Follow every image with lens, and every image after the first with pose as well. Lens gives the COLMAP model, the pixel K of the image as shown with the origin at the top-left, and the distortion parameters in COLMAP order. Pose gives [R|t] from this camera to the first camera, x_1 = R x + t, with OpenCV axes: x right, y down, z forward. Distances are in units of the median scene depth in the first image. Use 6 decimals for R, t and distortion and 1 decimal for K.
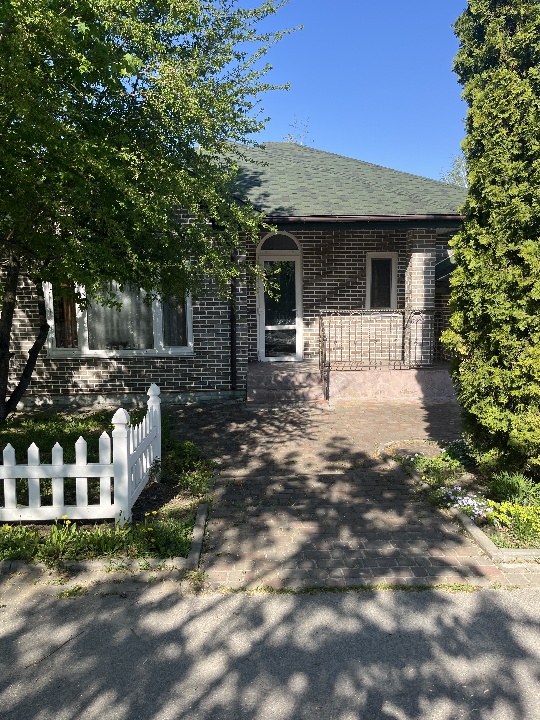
lens RADIAL K [[540.4, 0, 271.0], [0, 540.4, 360.1], [0, 0, 1]] dist [0.061389, -0.086842]
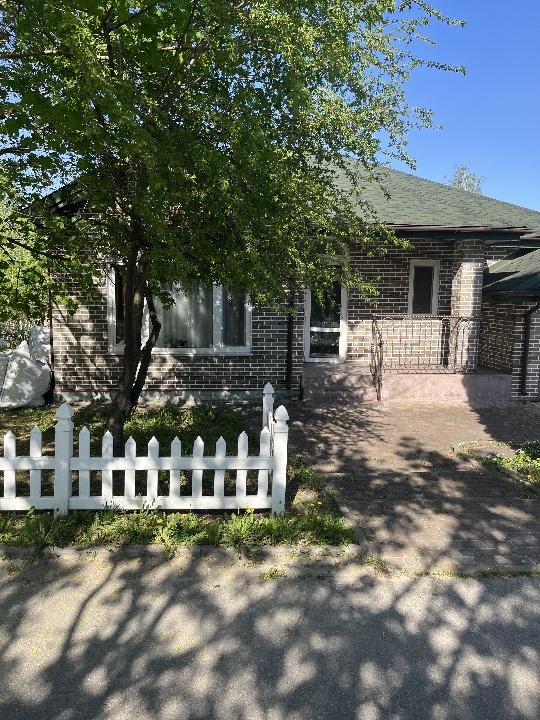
lens RADIAL K [[540.4, 0, 272.3], [0, 540.4, 360.6], [0, 0, 1]] dist [0.061389, -0.086842]
pose [[0.998579, 0.025439, 0.046821, -0.311098], [-0.025596, 0.999669, 0.002746, -0.003717], [-0.046736, -0.003941, 0.998900, -0.062478]]
